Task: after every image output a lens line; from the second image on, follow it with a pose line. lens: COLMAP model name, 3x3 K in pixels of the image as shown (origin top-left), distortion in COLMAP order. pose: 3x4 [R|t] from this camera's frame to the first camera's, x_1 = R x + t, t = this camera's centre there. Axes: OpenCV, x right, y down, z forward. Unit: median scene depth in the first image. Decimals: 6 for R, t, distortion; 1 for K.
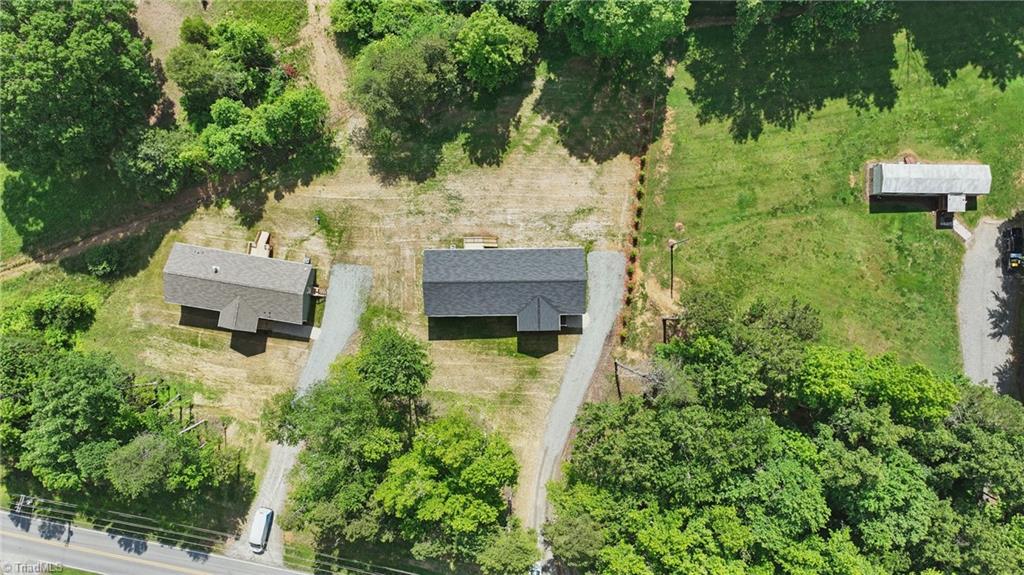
lens RADIAL K [[717.6, 0, 520.1], [0, 717.6, 284.1], [0, 0, 1]] dist [0.000414, 0.004423]
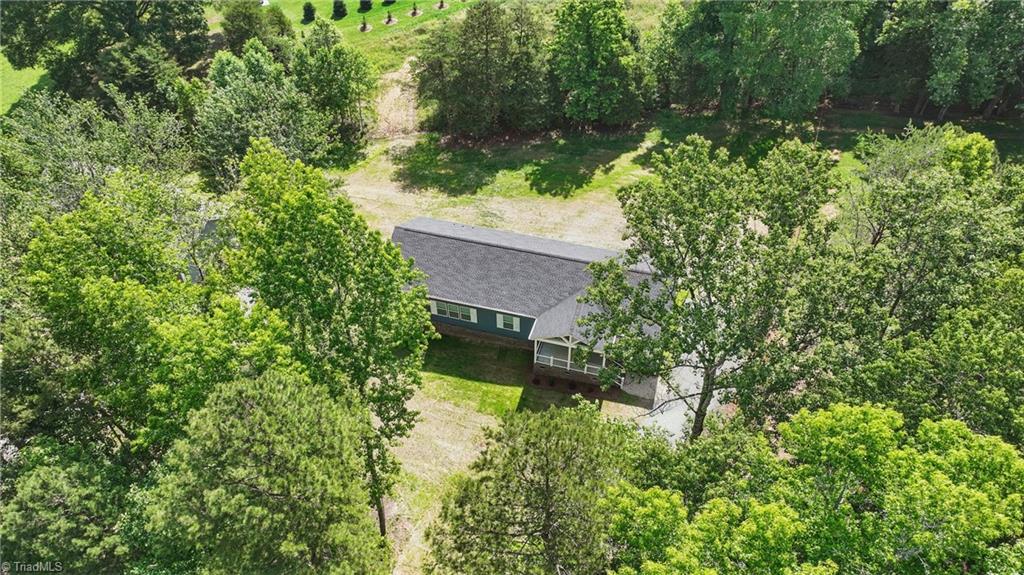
lens RADIAL K [[717.6, 0, 514.3], [0, 717.6, 280.1], [0, 0, 1]] dist [0.000414, 0.004423]
pose [[0.956142, 0.181392, -0.229976, 0.092547], [-0.291822, 0.657328, -0.694809, 0.378064], [0.025137, 0.731448, 0.681434, 0.593583]]
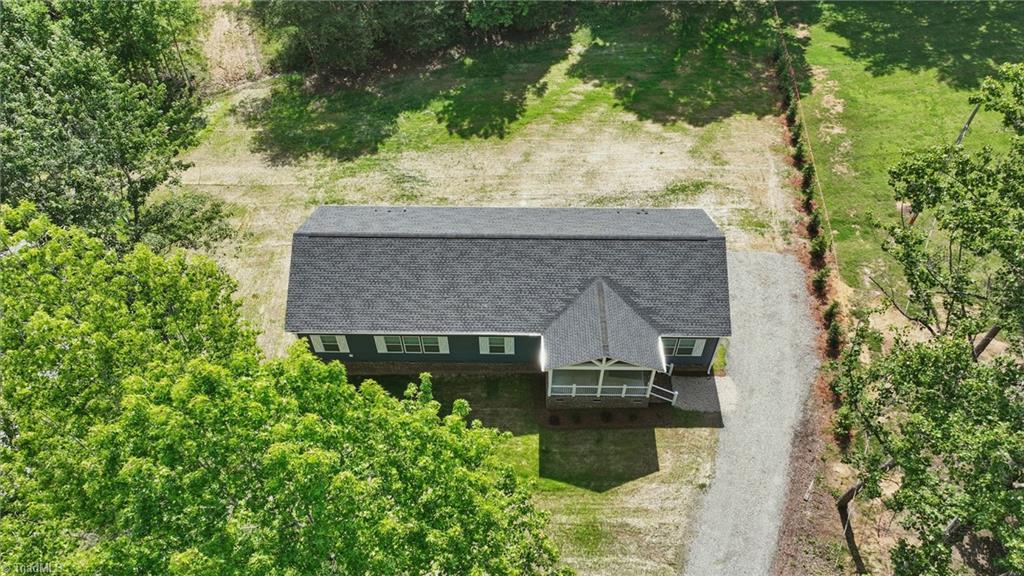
lens RADIAL K [[717.6, 0, 514.2], [0, 717.6, 280.6], [0, 0, 1]] dist [0.000414, 0.004423]
pose [[0.999591, 0.010110, -0.026766, -0.007806], [-0.024884, 0.768910, -0.638872, 0.240883], [0.014122, 0.639277, 0.768847, 0.676024]]
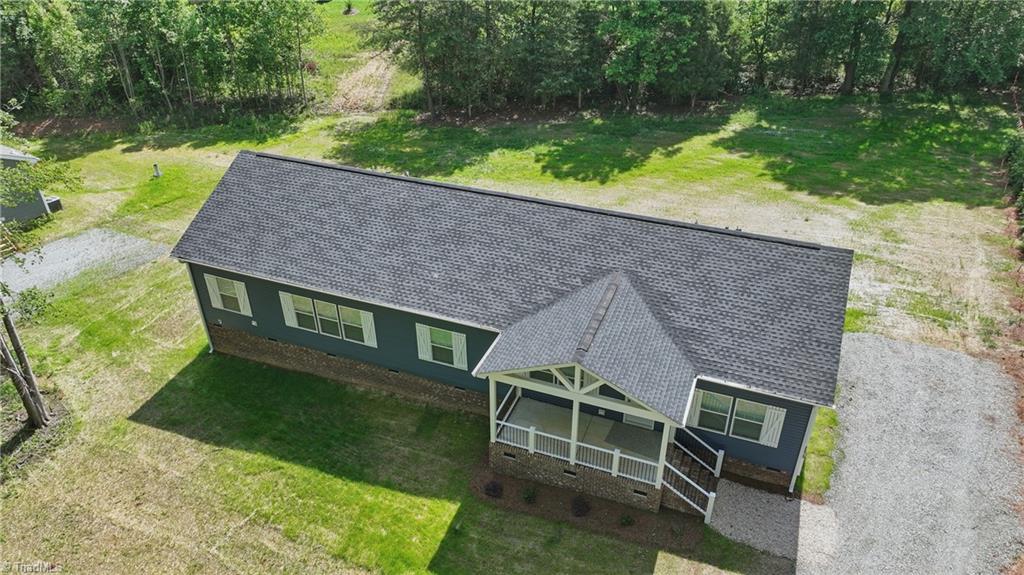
lens RADIAL K [[717.6, 0, 516.6], [0, 717.6, 282.8], [0, 0, 1]] dist [0.000414, 0.004423]
pose [[0.928187, 0.185485, -0.322591, 0.065387], [-0.371434, 0.514251, -0.773035, 0.193981], [0.022506, 0.837342, 0.546216, 0.830424]]
